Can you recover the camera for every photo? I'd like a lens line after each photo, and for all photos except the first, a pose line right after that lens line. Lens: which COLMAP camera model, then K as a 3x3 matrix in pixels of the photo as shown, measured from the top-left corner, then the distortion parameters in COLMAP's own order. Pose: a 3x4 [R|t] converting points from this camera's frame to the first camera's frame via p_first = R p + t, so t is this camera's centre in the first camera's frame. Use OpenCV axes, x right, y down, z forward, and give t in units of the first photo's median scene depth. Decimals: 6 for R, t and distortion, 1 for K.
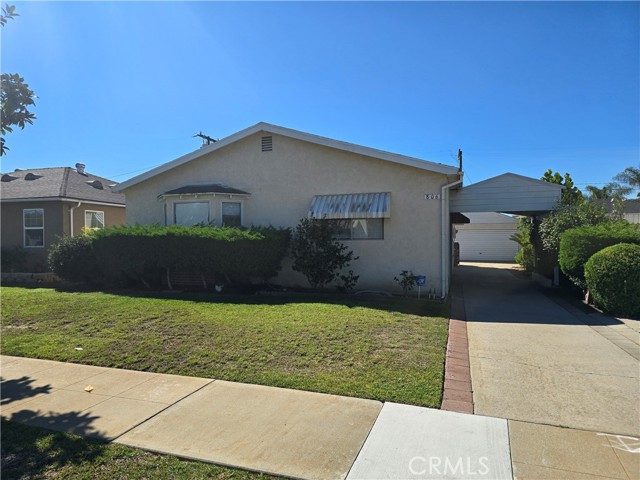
lens RADIAL K [[434.3, 0, 320.0], [0, 434.3, 240.0], [0, 0, 1]] dist [0.073947, -0.085315]
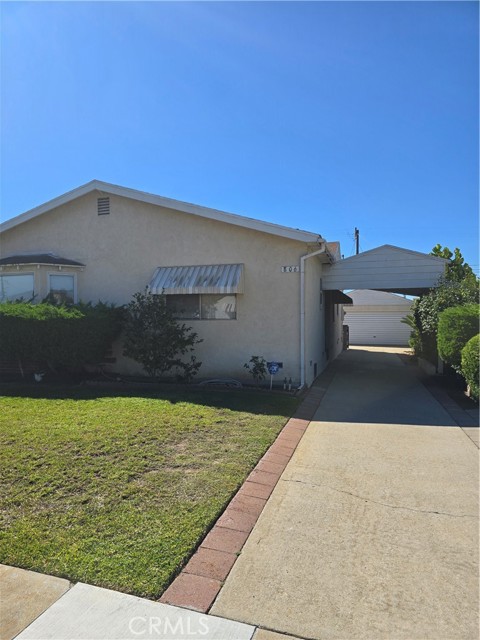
lens RADIAL K [[434.3, 0, 241.3], [0, 434.3, 323.8], [0, 0, 1]] dist [0.073947, -0.085315]
pose [[0.999687, 0.004300, 0.024643, 0.138087], [-0.004331, 0.999990, 0.001205, 0.006372], [-0.024638, -0.001312, 0.999696, 0.154550]]
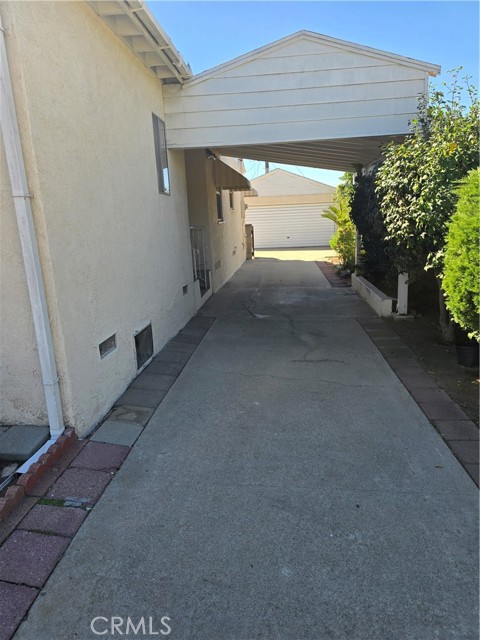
lens RADIAL K [[434.3, 0, 241.3], [0, 434.3, 323.8], [0, 0, 1]] dist [0.073947, -0.085315]
pose [[0.976962, -0.085075, 0.195723, 0.332459], [0.039060, 0.972897, 0.227917, 0.003023], [-0.209808, -0.215021, 0.953806, 0.703829]]
